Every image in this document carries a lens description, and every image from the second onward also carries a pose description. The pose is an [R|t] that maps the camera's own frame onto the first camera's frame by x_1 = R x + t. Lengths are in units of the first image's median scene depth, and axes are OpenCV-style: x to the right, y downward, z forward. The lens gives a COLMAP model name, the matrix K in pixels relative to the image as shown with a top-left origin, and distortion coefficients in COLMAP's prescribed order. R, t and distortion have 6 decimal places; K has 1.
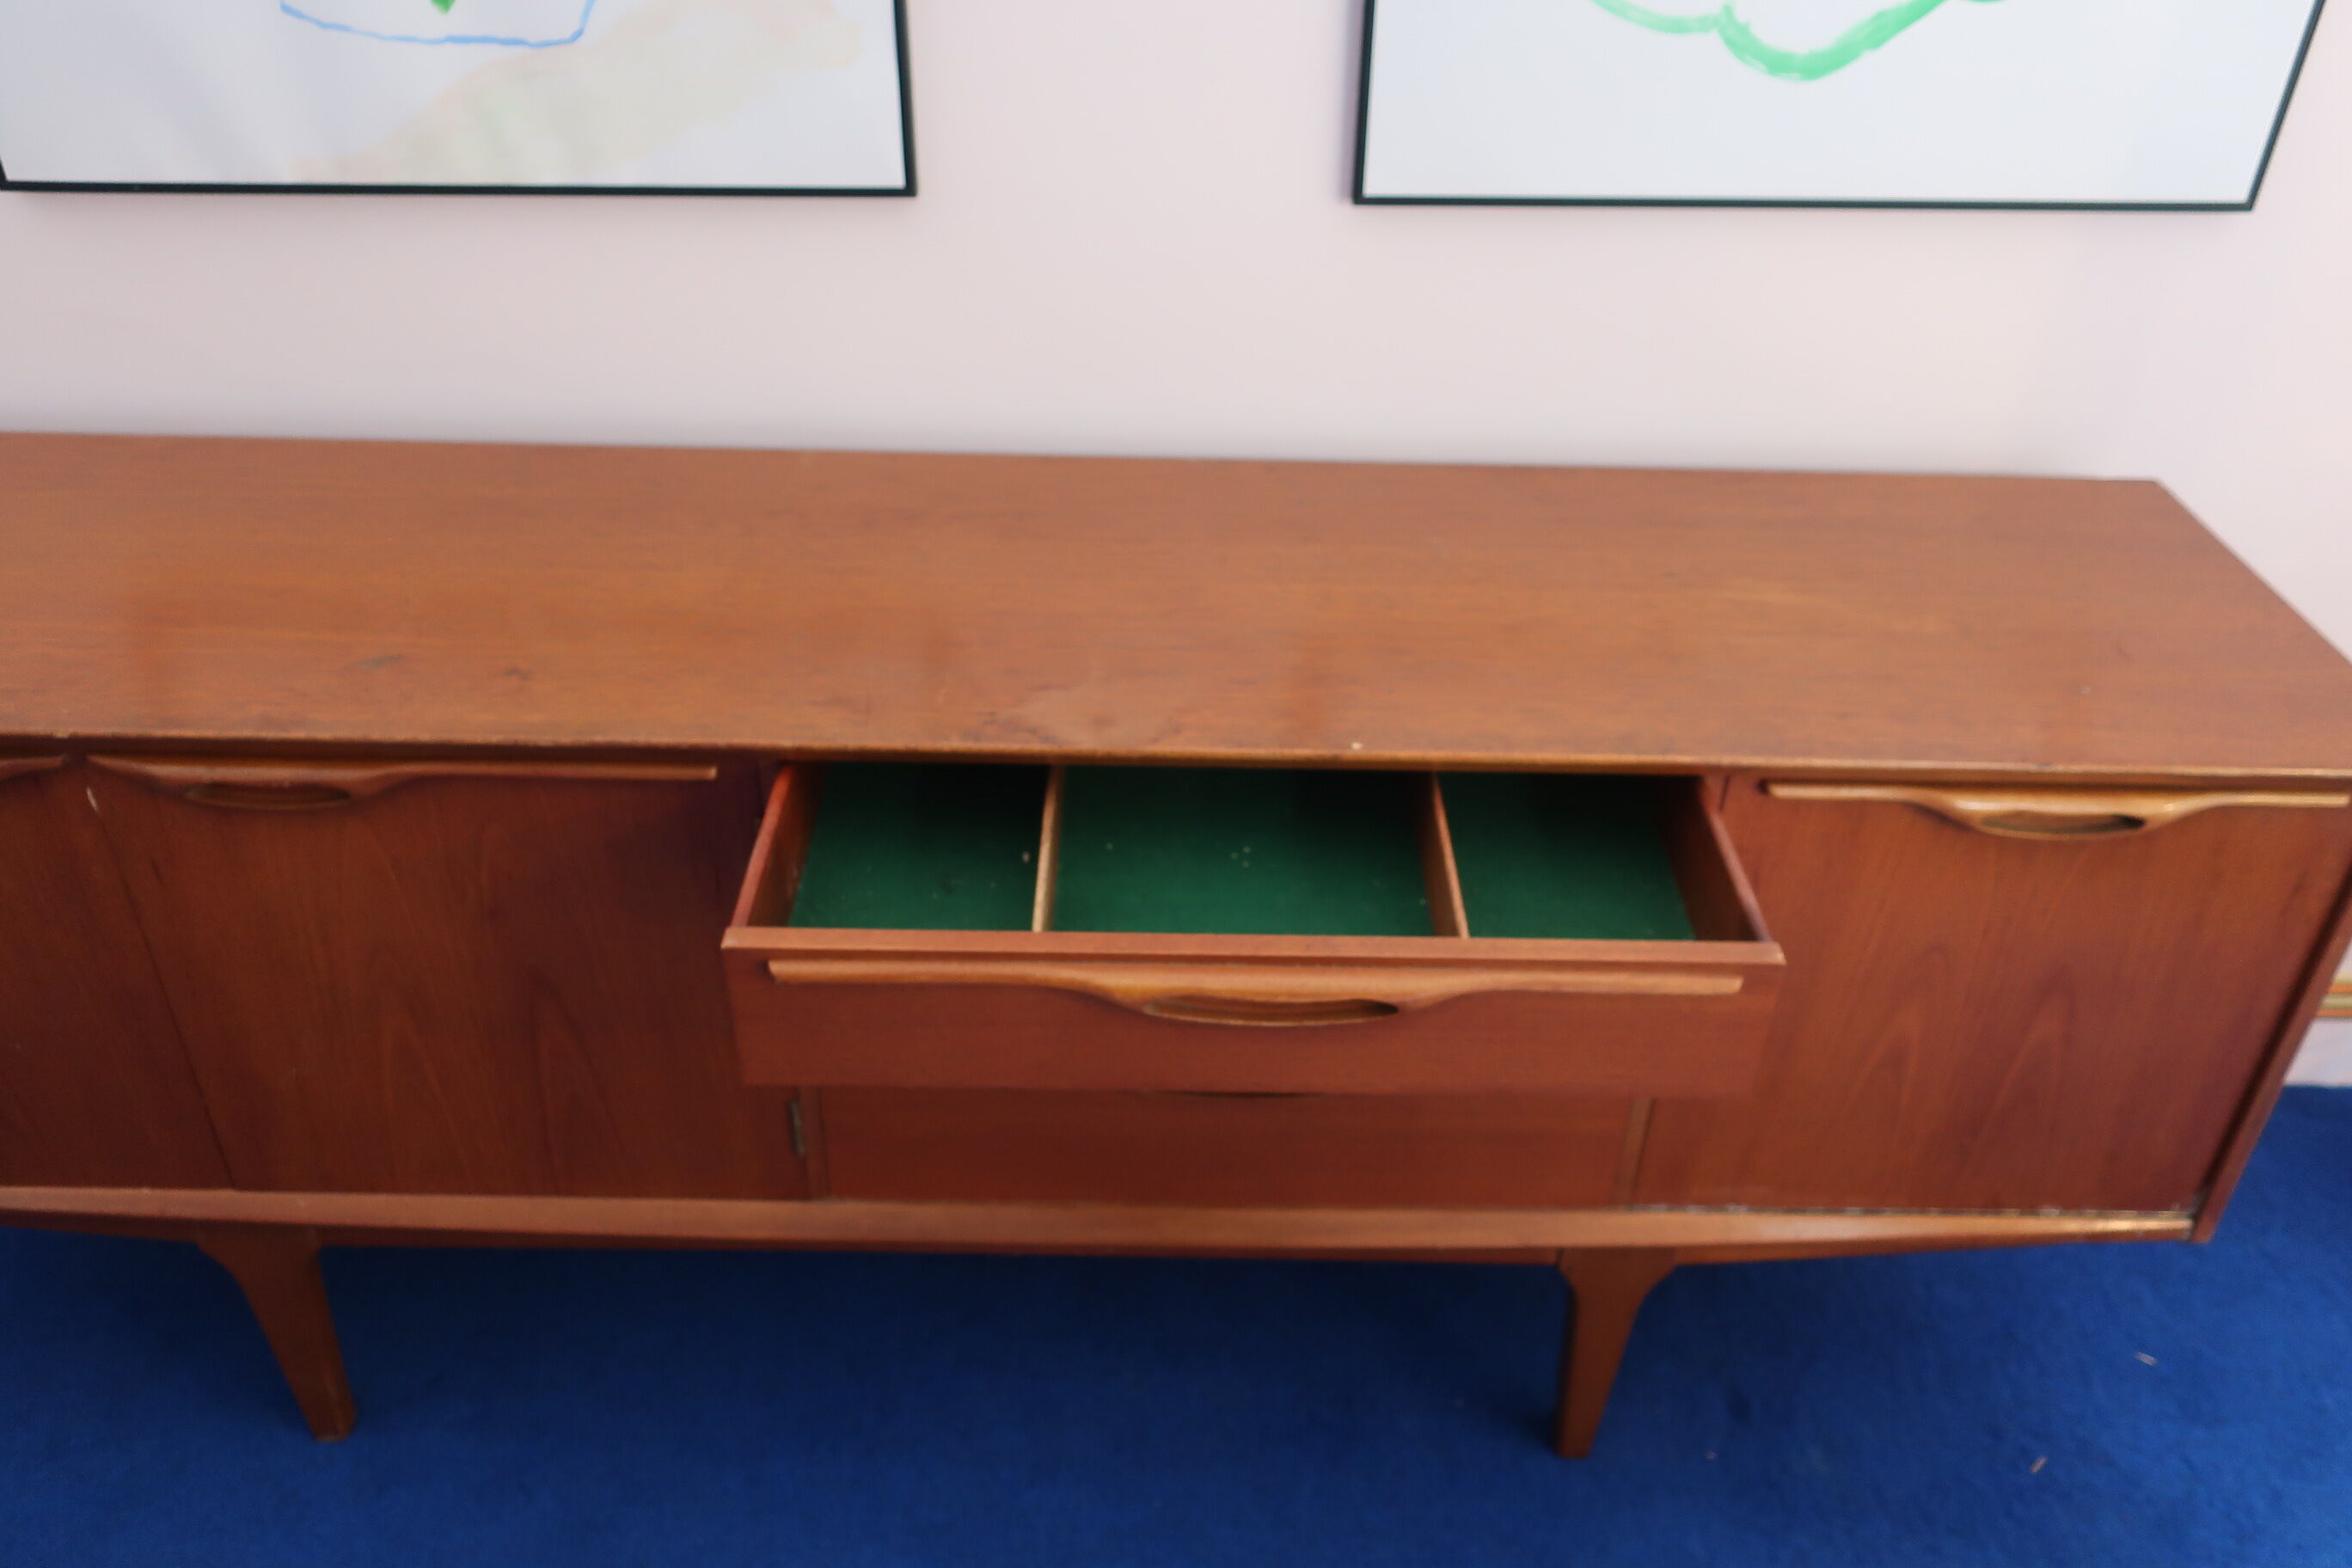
lens RADIAL K [[1870.0, 0, 1163.1], [0, 1870.0, 781.7], [0, 0, 1]] dist [0.004967, 0.000545]
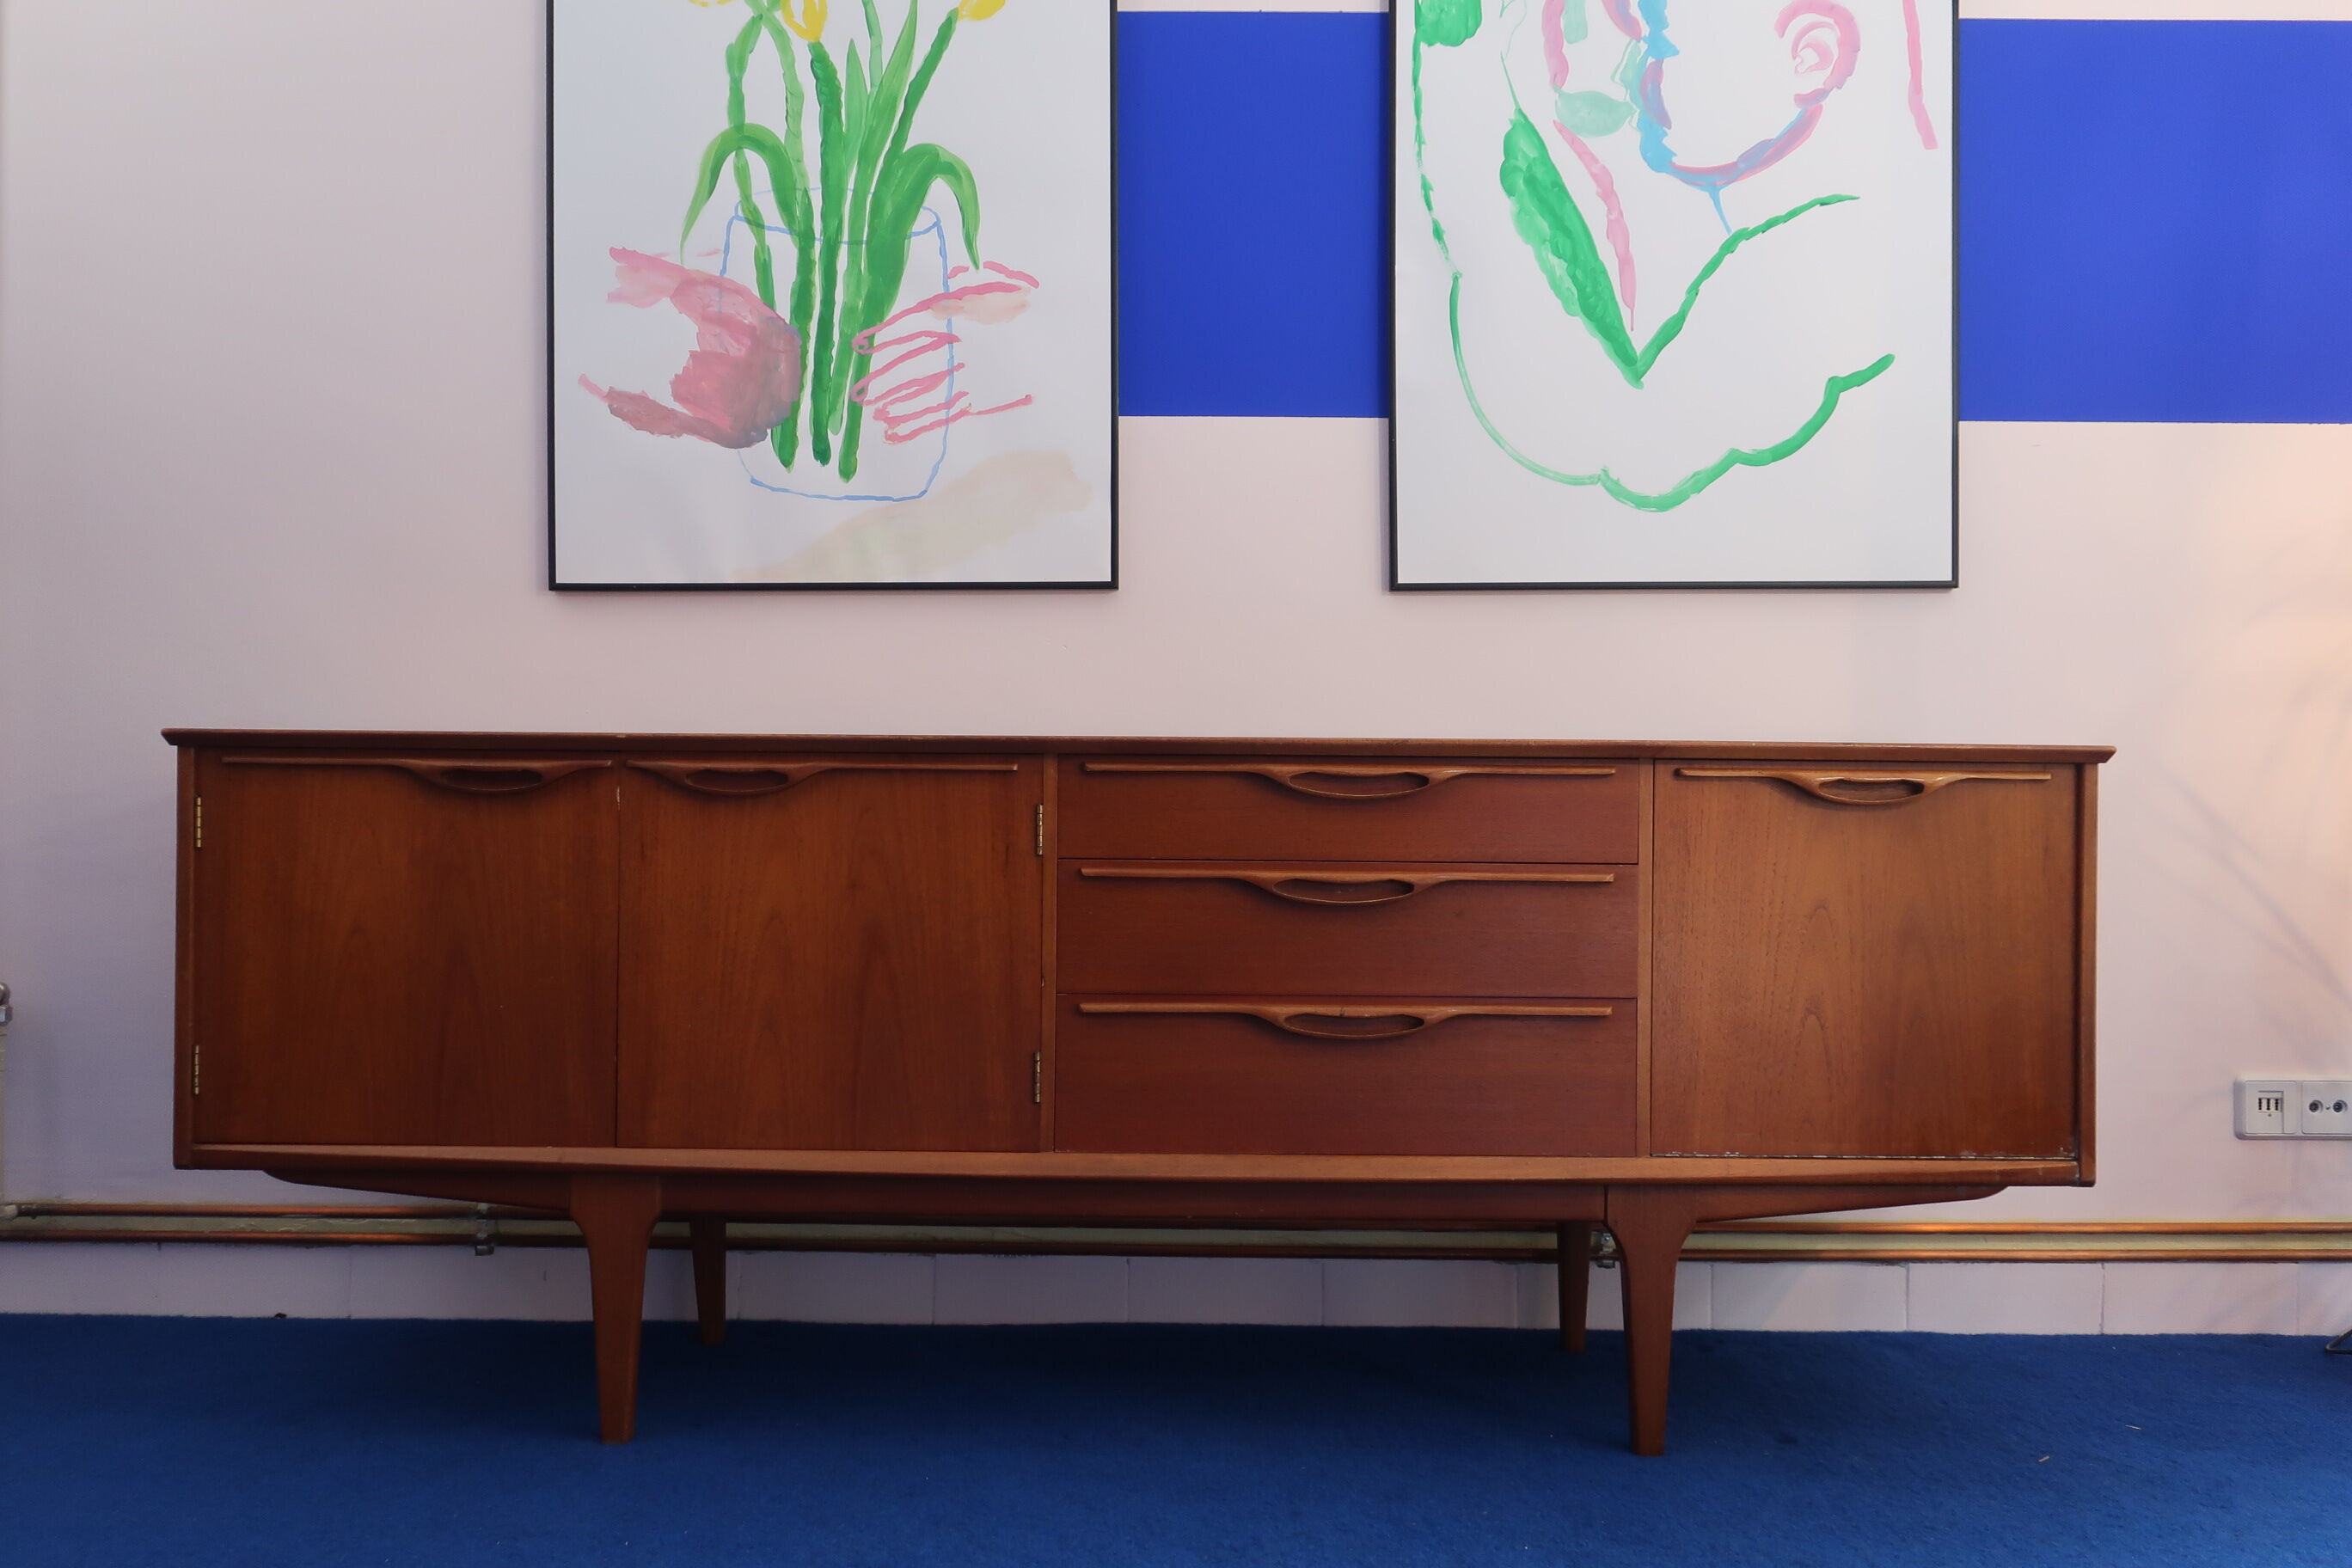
lens RADIAL K [[2034.5, 0, 1150.8], [0, 2034.5, 768.7], [0, 0, 1]] dist [0.005156, -0.002000]
pose [[0.999854, -0.012712, -0.011382, -0.087743], [0.004119, 0.827142, -0.561978, 0.815038], [0.016559, 0.561849, 0.827074, -0.362738]]
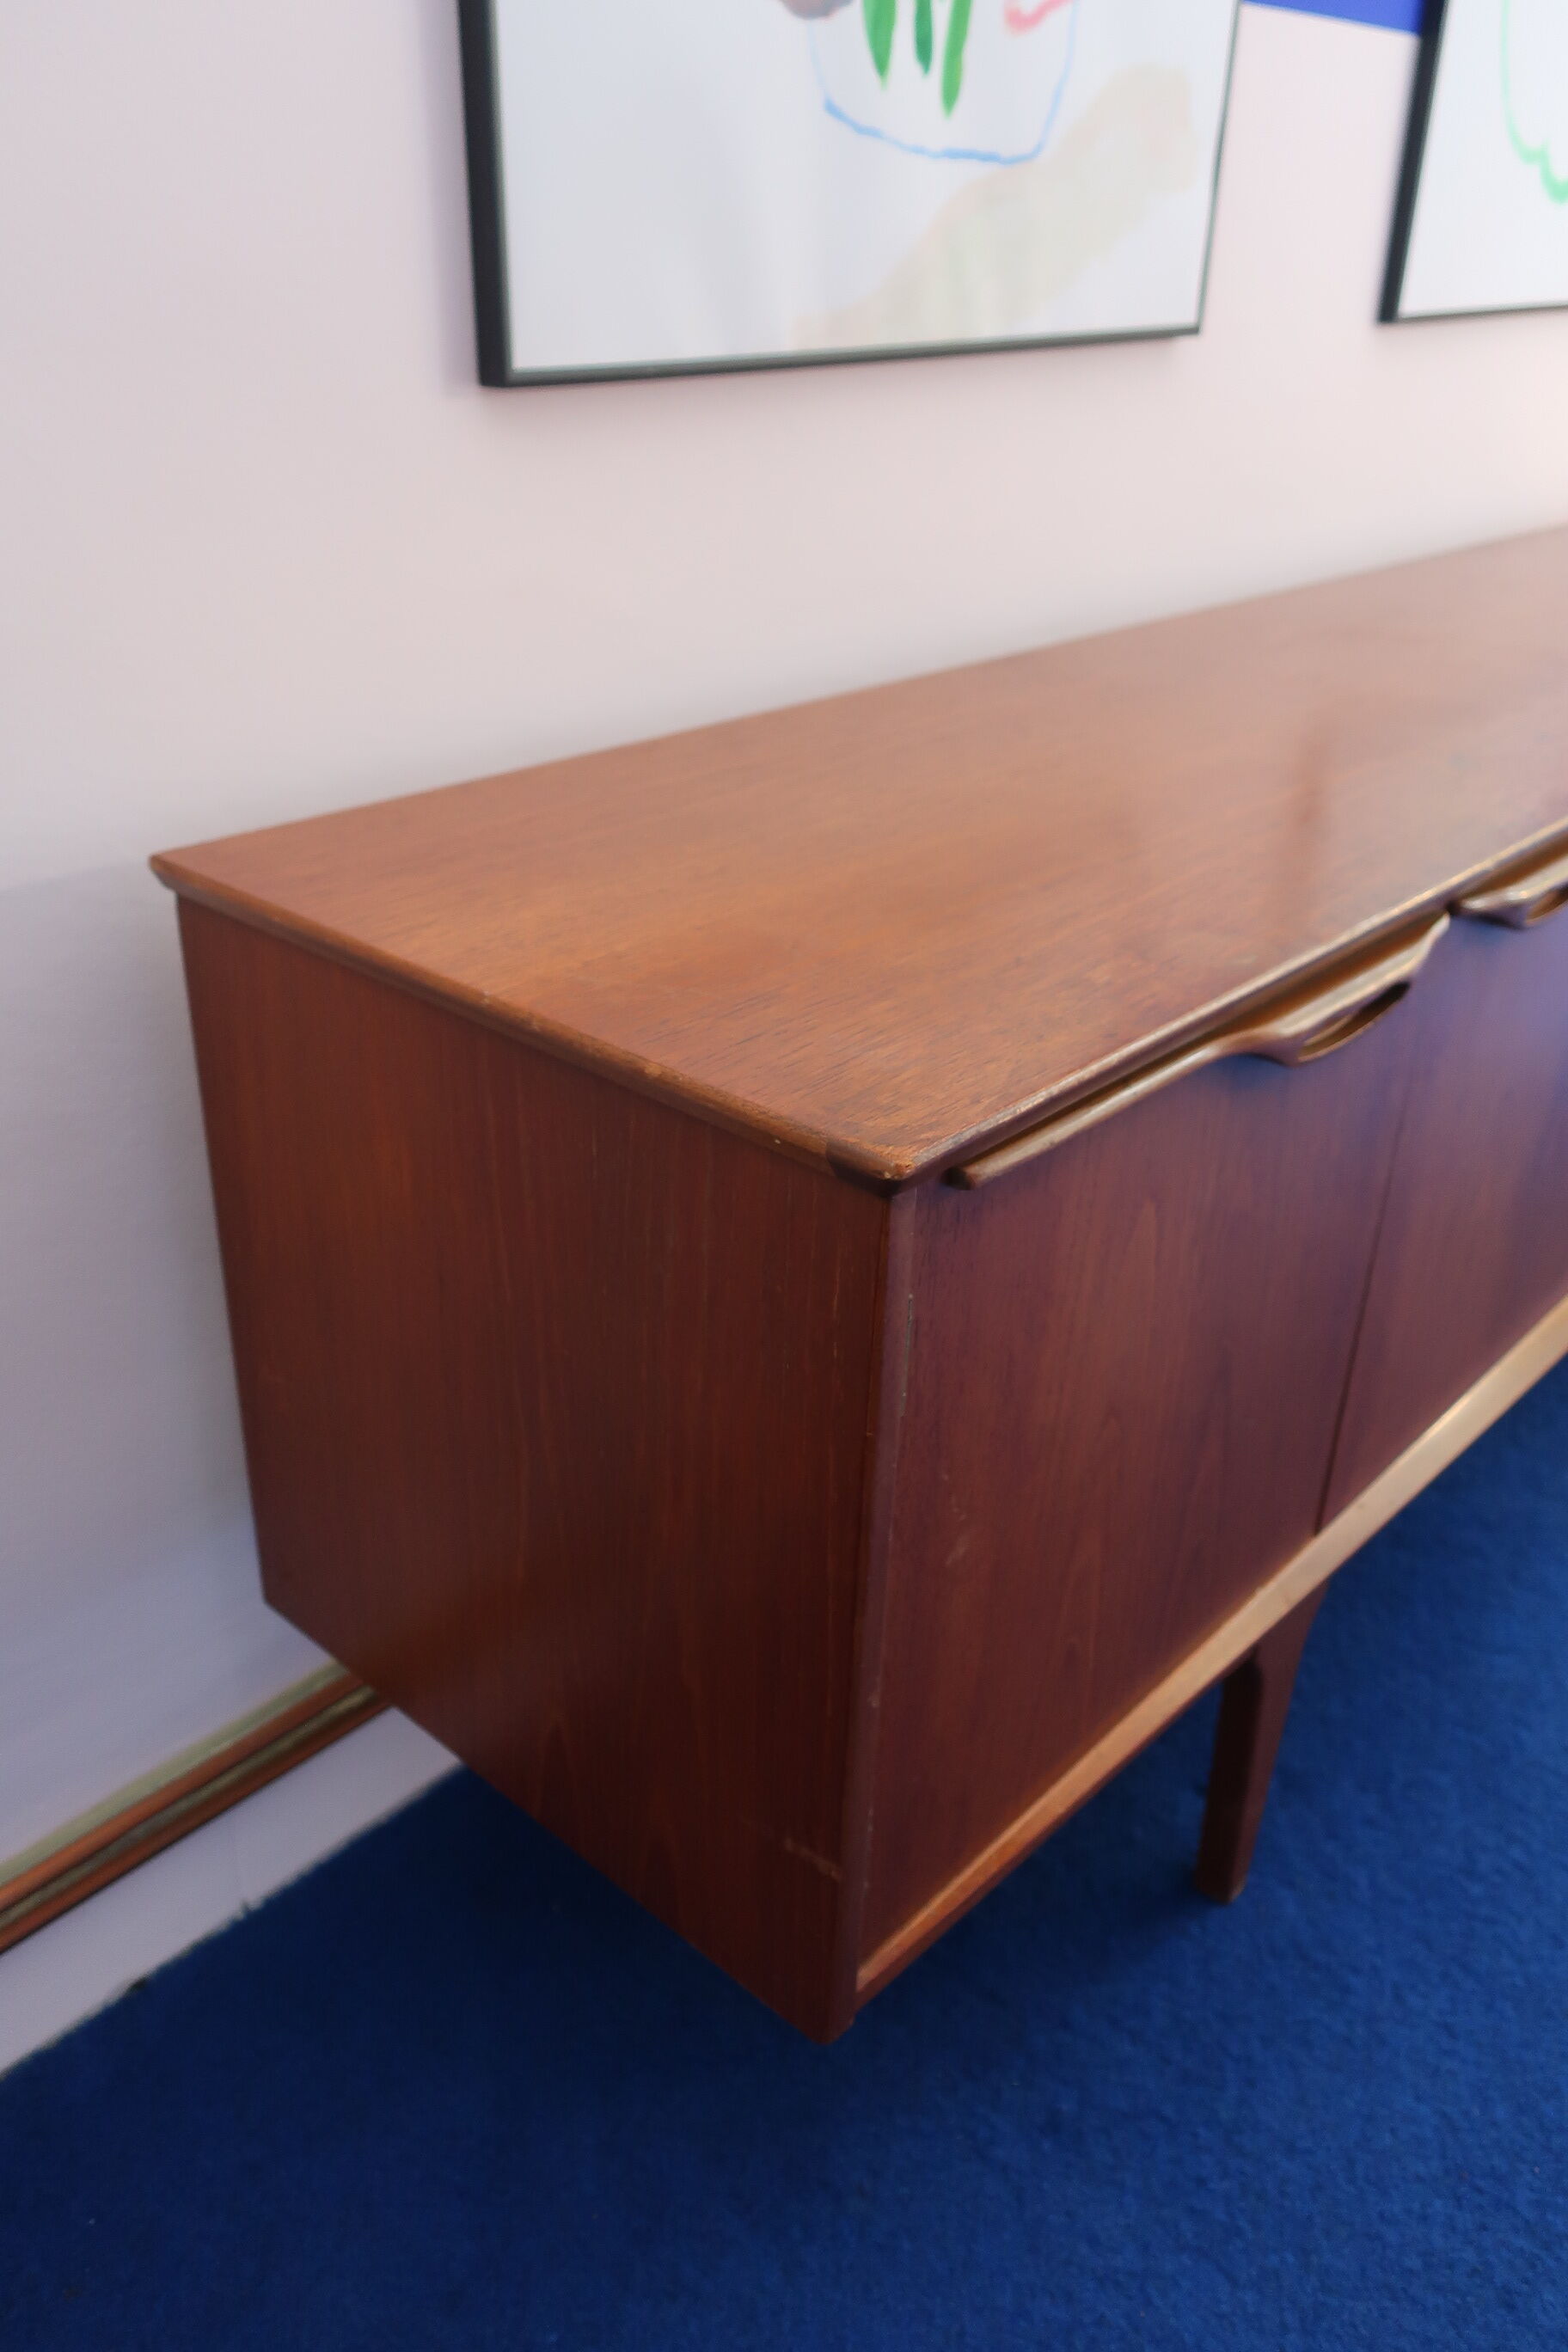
lens RADIAL K [[1870.0, 0, 764.0], [0, 1870.0, 1214.5], [0, 0, 1]] dist [0.004967, 0.000545]
pose [[0.666800, -0.354281, 0.655639, -1.121976], [0.407651, 0.909880, 0.077072, -0.062438], [-0.623858, 0.215880, 0.751131, 0.514400]]
